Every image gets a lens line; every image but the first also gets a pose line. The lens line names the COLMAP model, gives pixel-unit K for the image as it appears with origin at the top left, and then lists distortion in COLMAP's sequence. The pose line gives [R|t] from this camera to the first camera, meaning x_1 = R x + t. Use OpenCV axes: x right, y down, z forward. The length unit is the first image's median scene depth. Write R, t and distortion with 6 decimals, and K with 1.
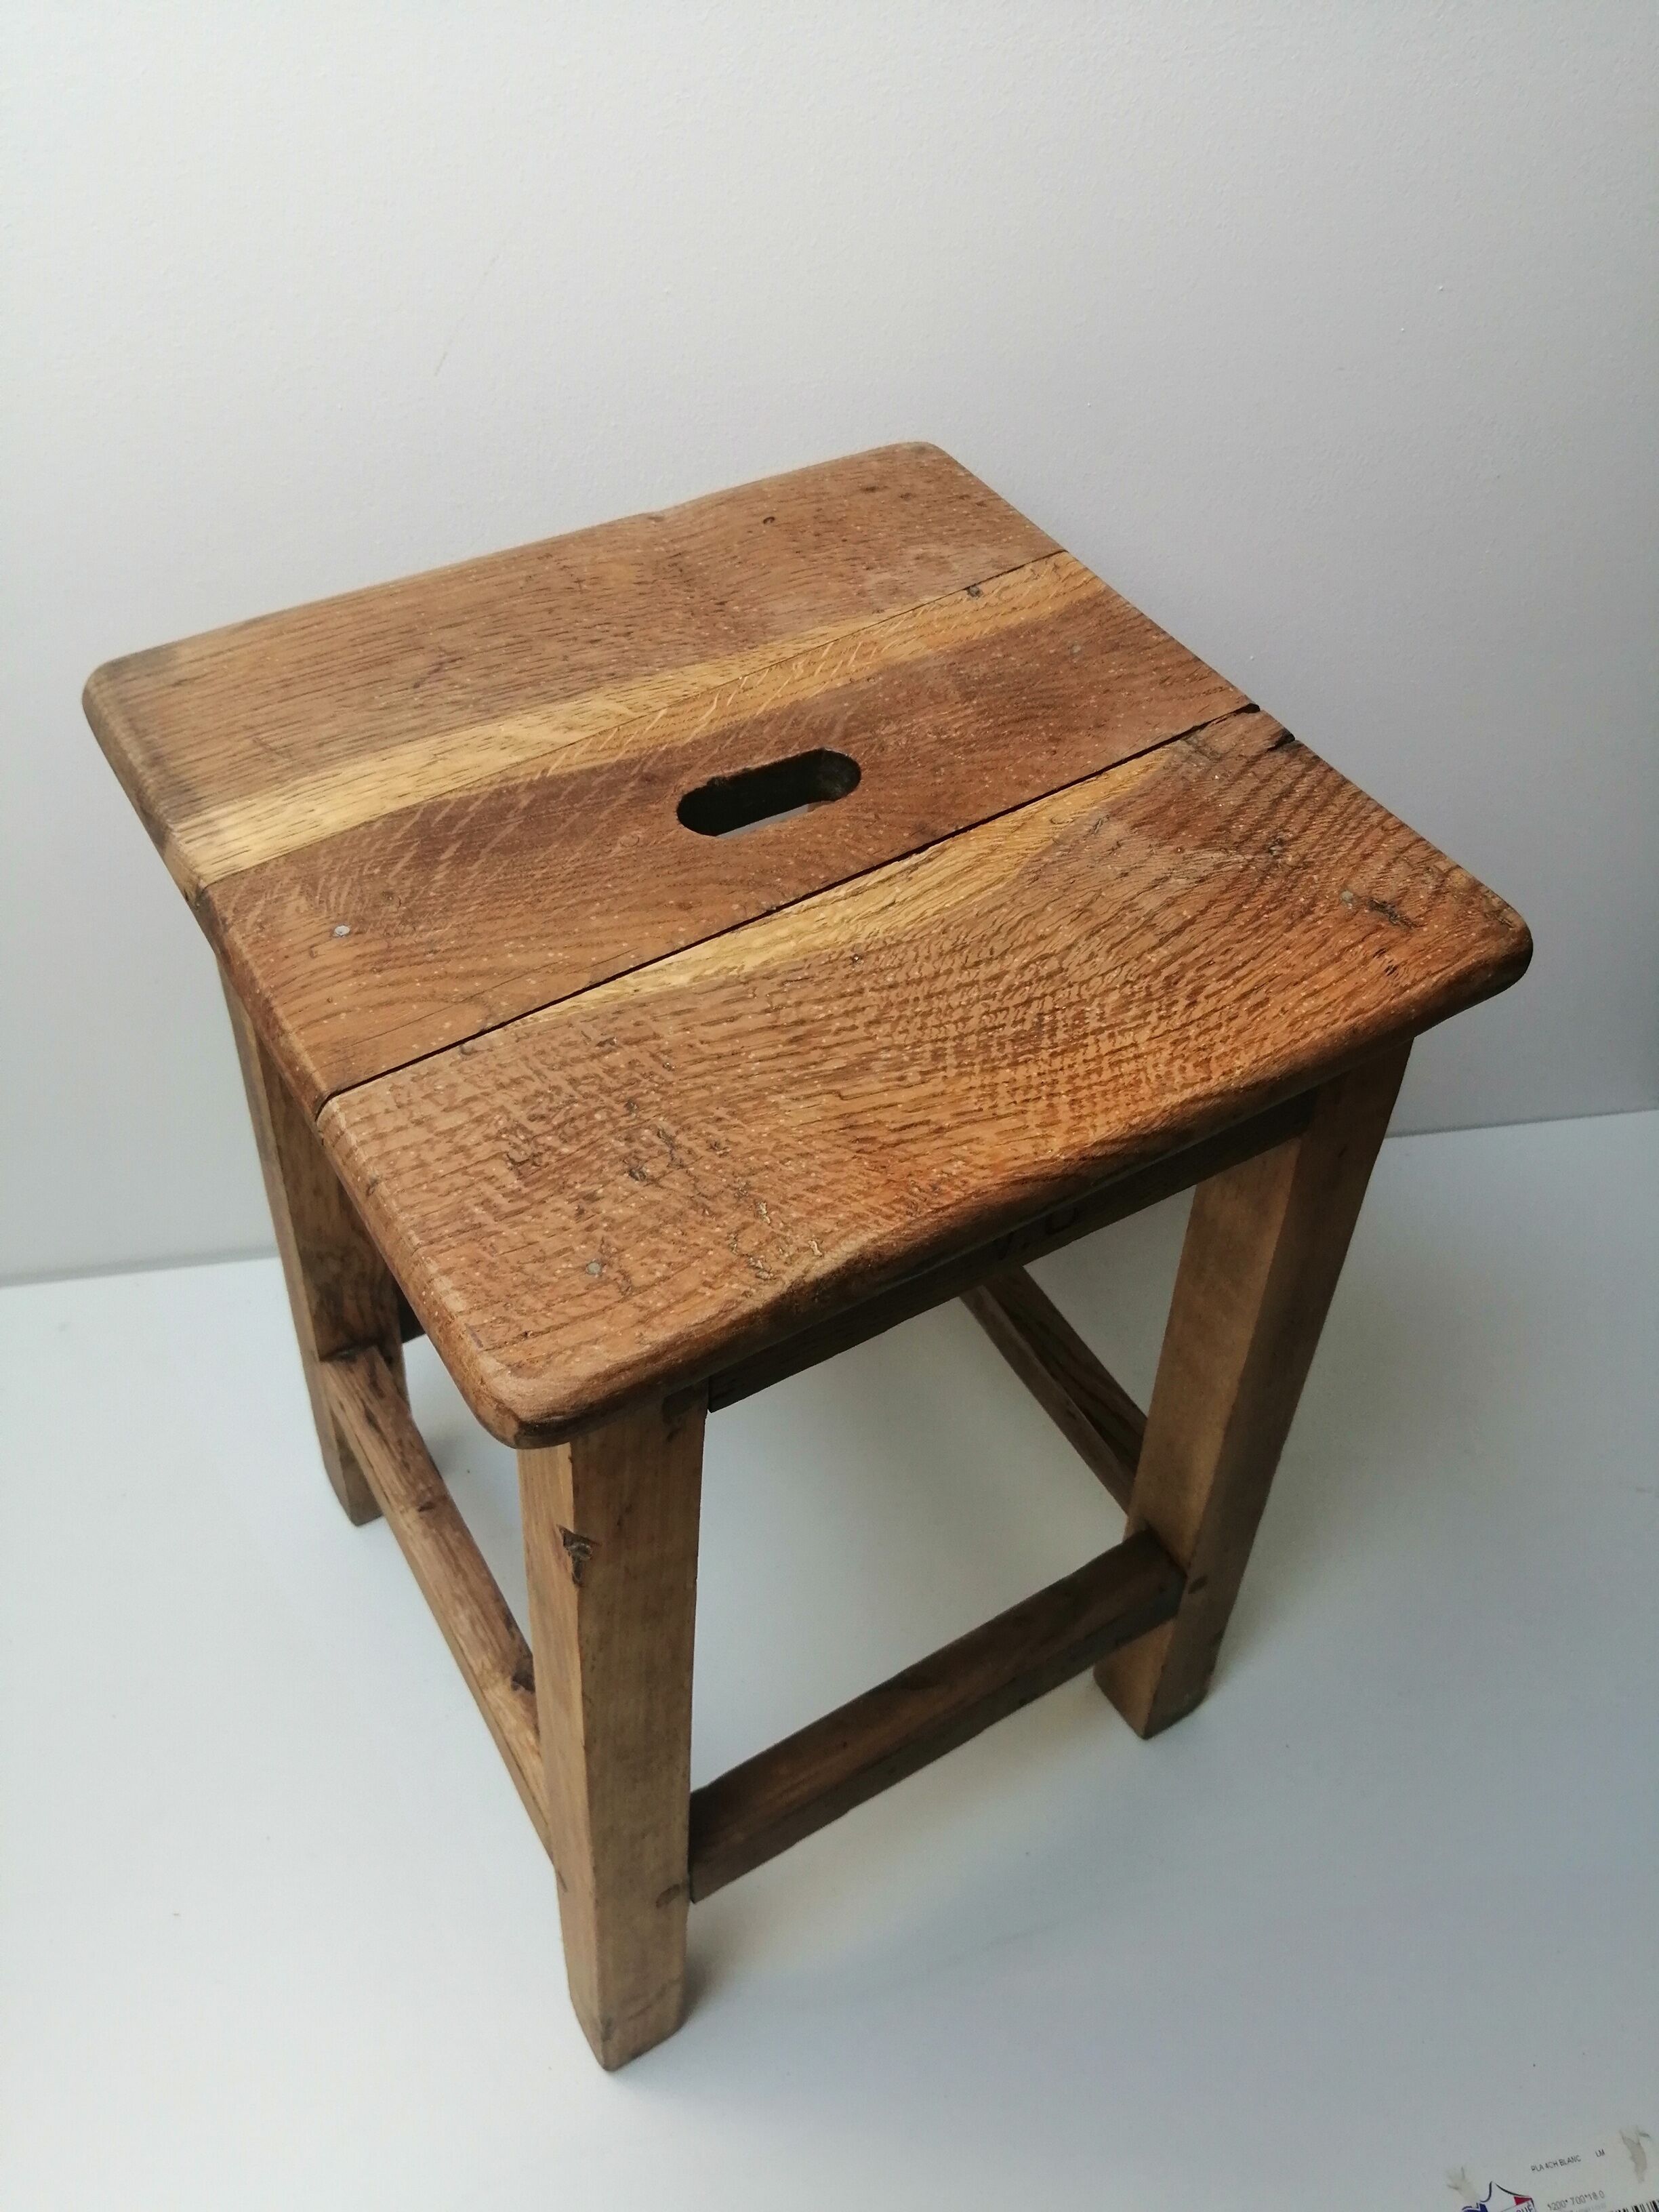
lens RADIAL K [[1732.1, 0, 829.5], [0, 1732.1, 1106.0], [0, 0, 1]] dist [0.040688, -0.120371]
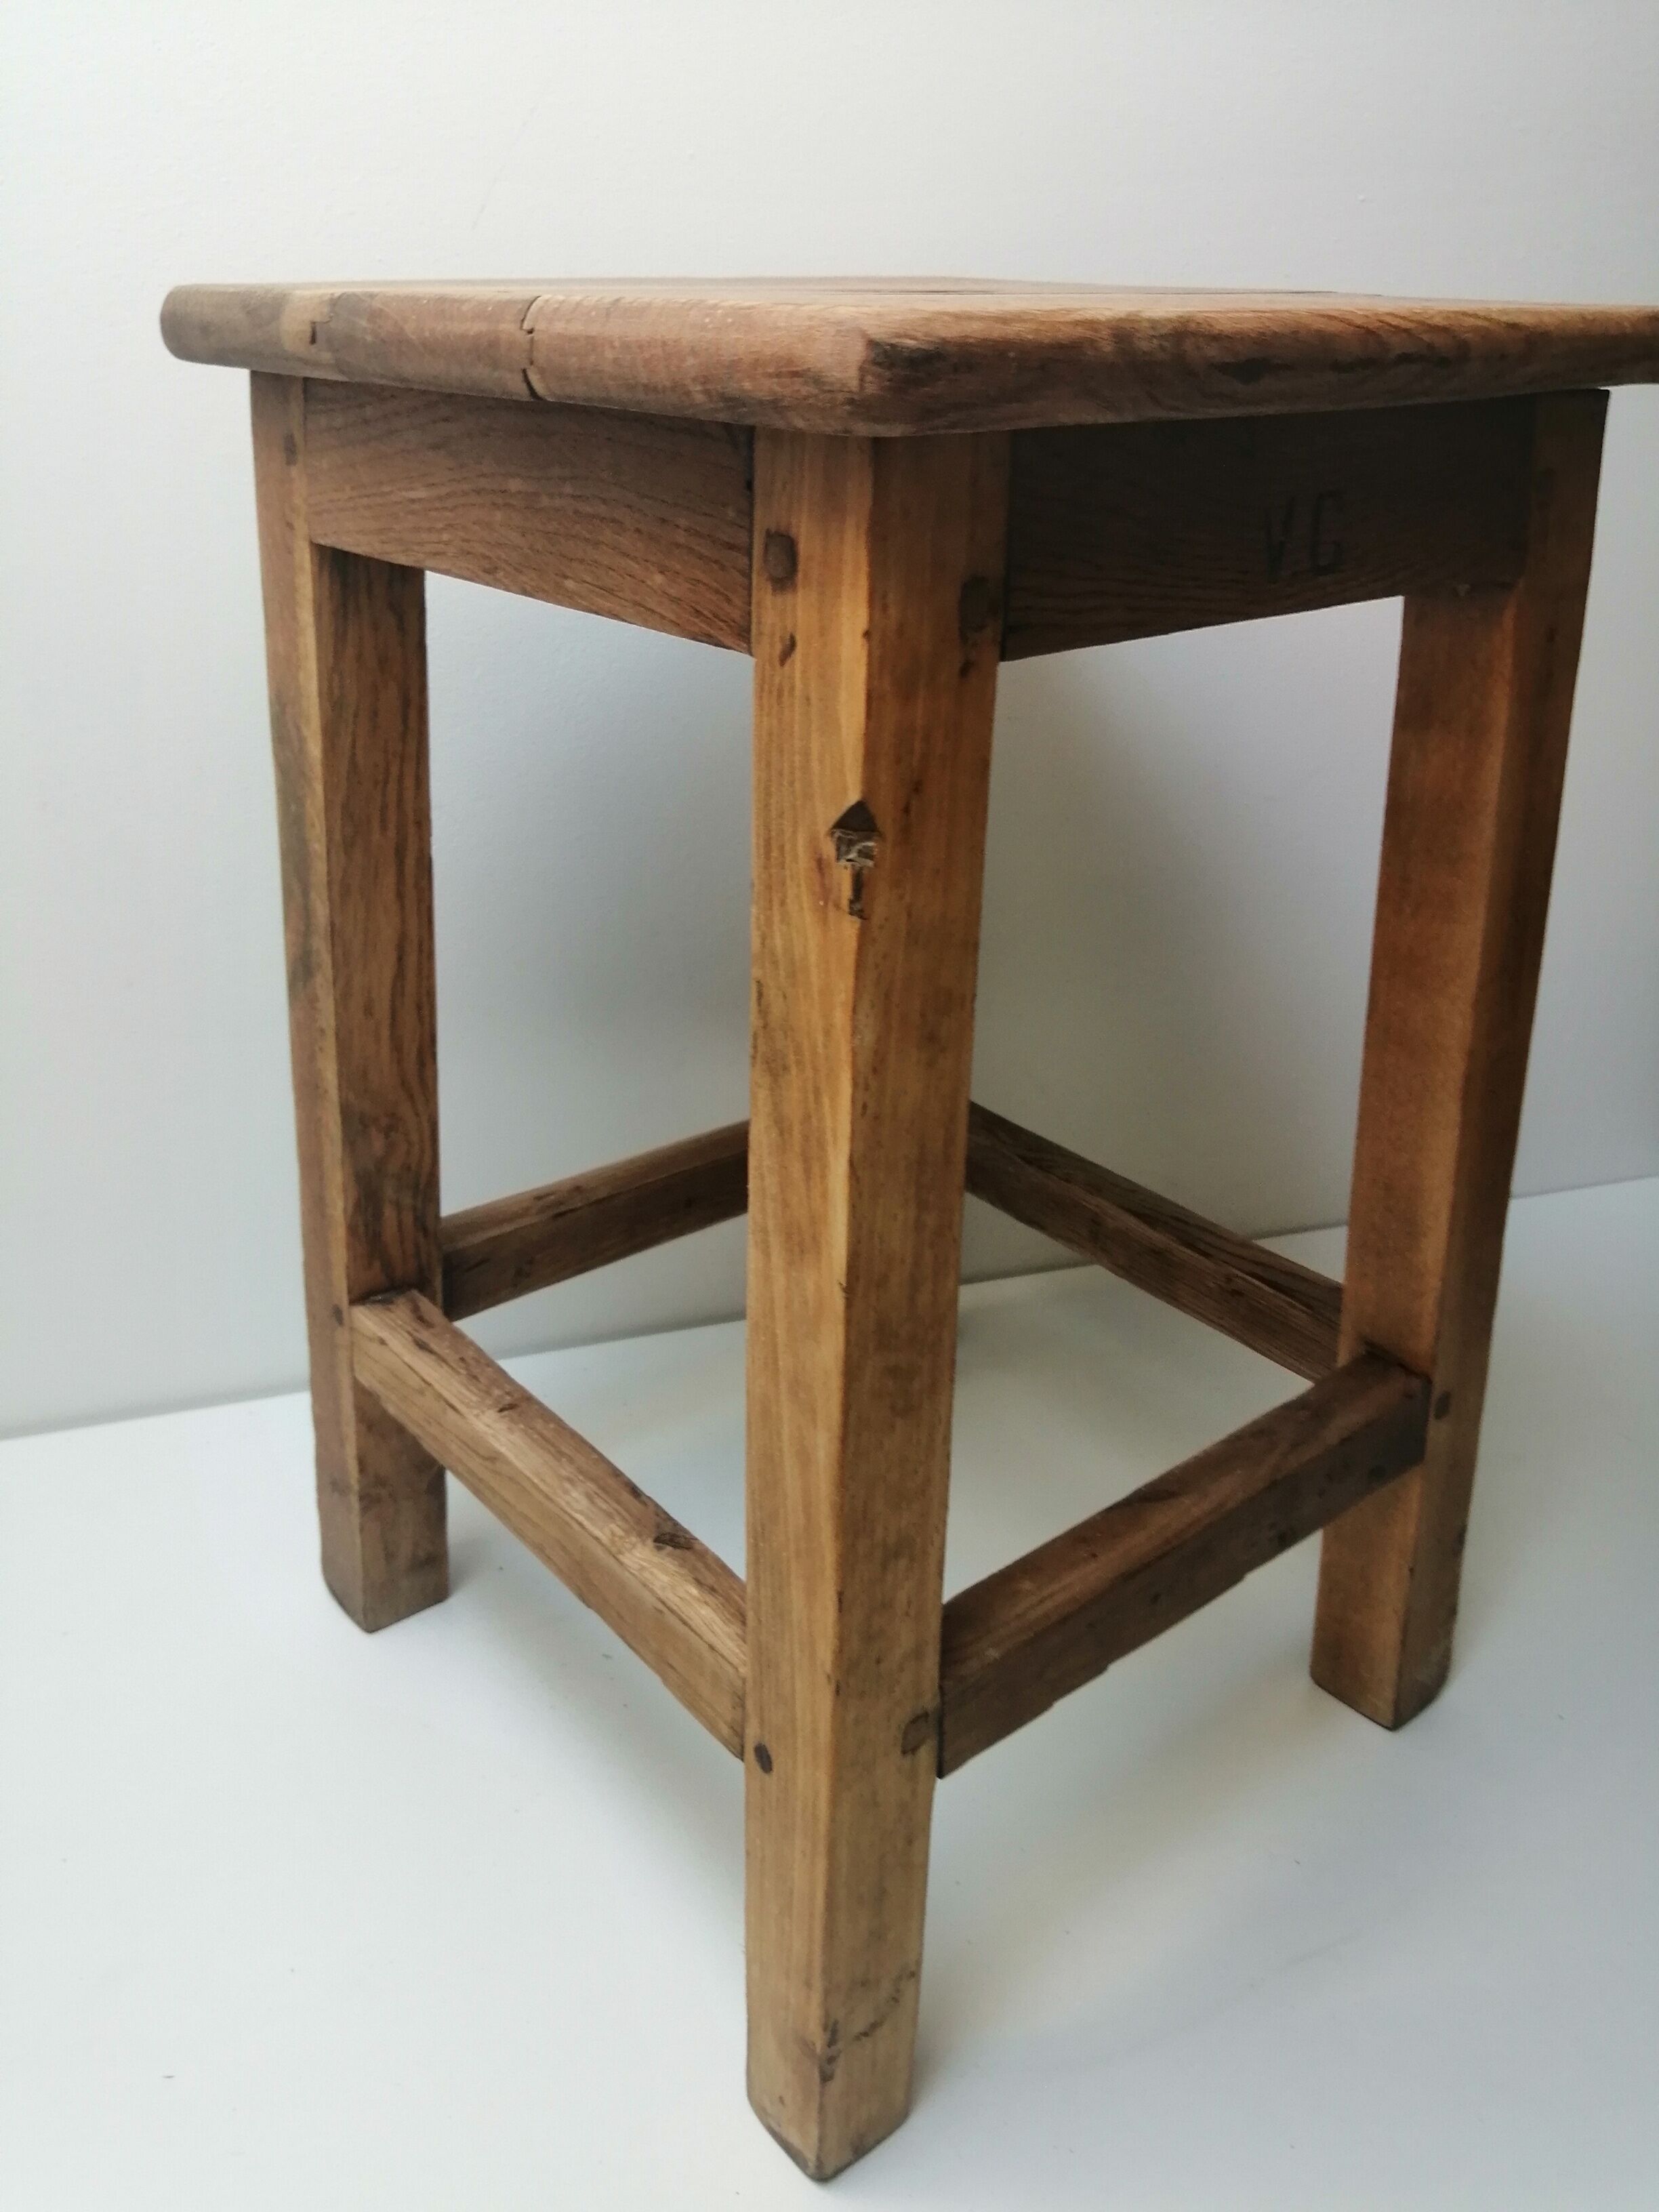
lens RADIAL K [[1732.1, 0, 829.5], [0, 1732.1, 1106.0], [0, 0, 1]] dist [0.040688, -0.120371]
pose [[0.988783, -0.093979, 0.116085, -0.173170], [0.130000, 0.924199, -0.359105, 0.429247], [-0.073538, 0.370168, 0.926049, 0.206219]]
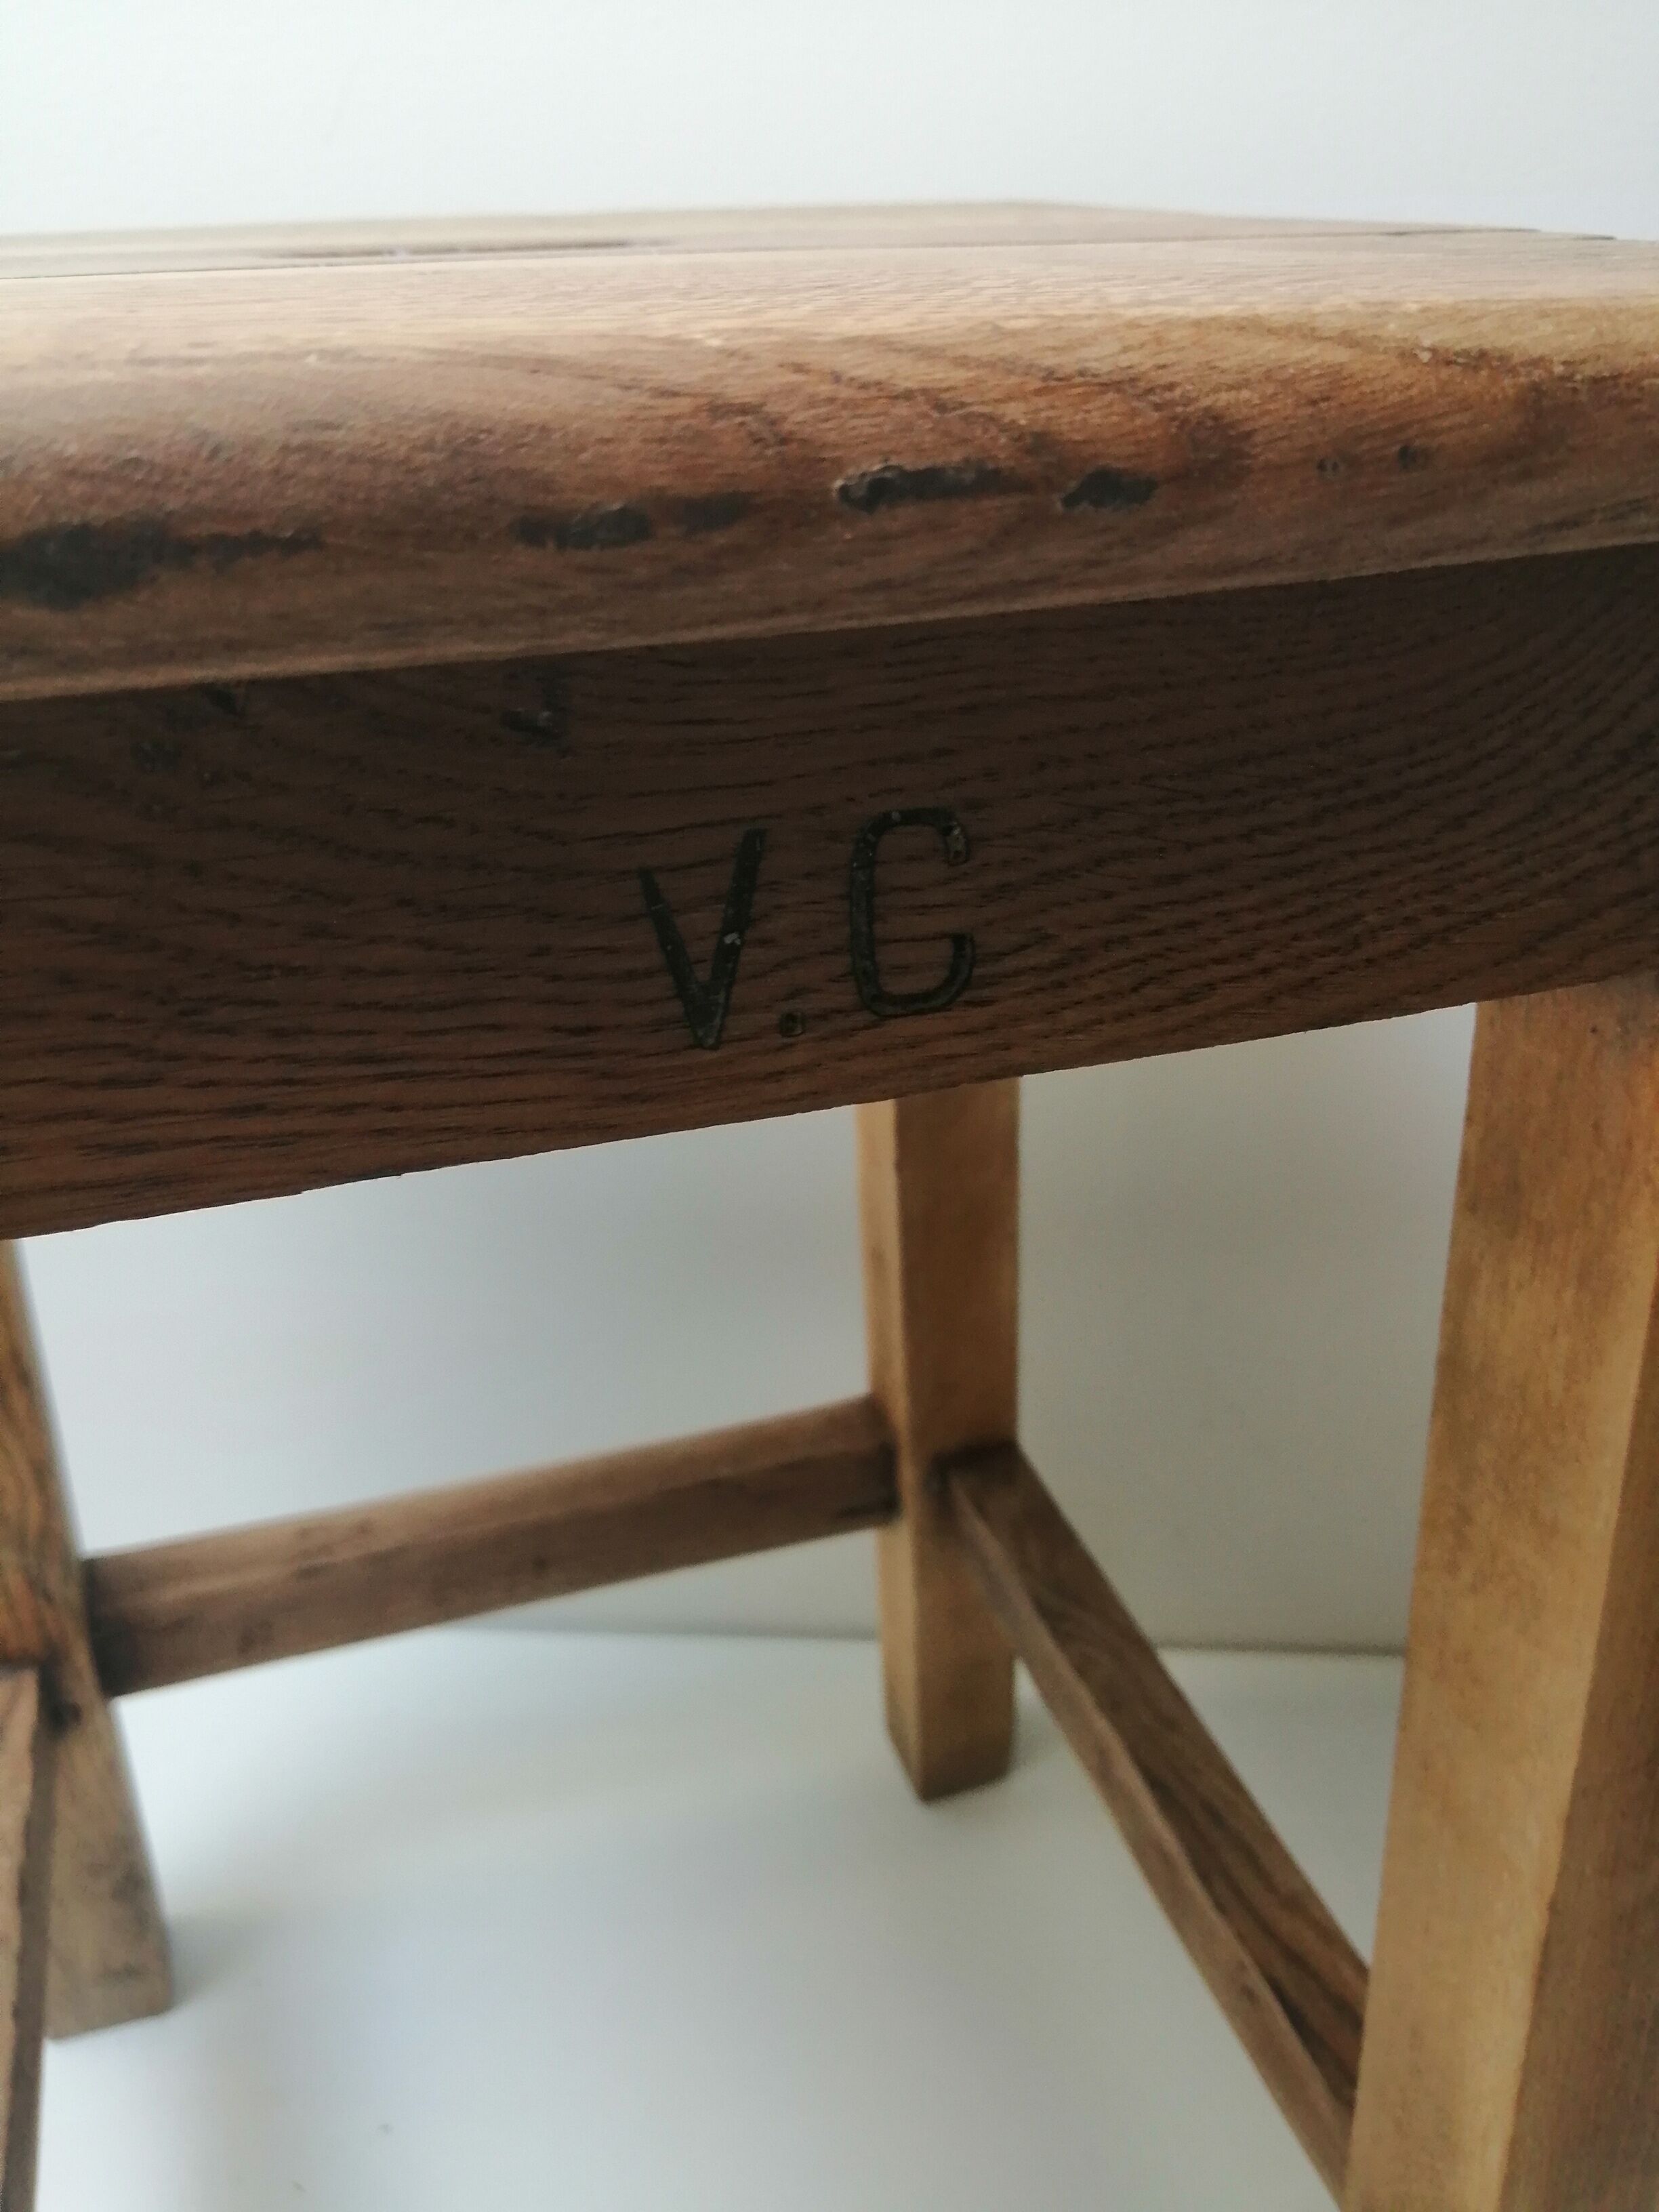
lens RADIAL K [[1812.6, 0, 829.5], [0, 1812.6, 1106.0], [0, 0, 1]] dist [0.035398, -0.156580]
pose [[0.975985, 0.050736, -0.211847, 0.135457], [-0.120896, 0.935140, -0.333011, 0.145285], [0.181211, 0.350626, 0.918817, 0.478446]]
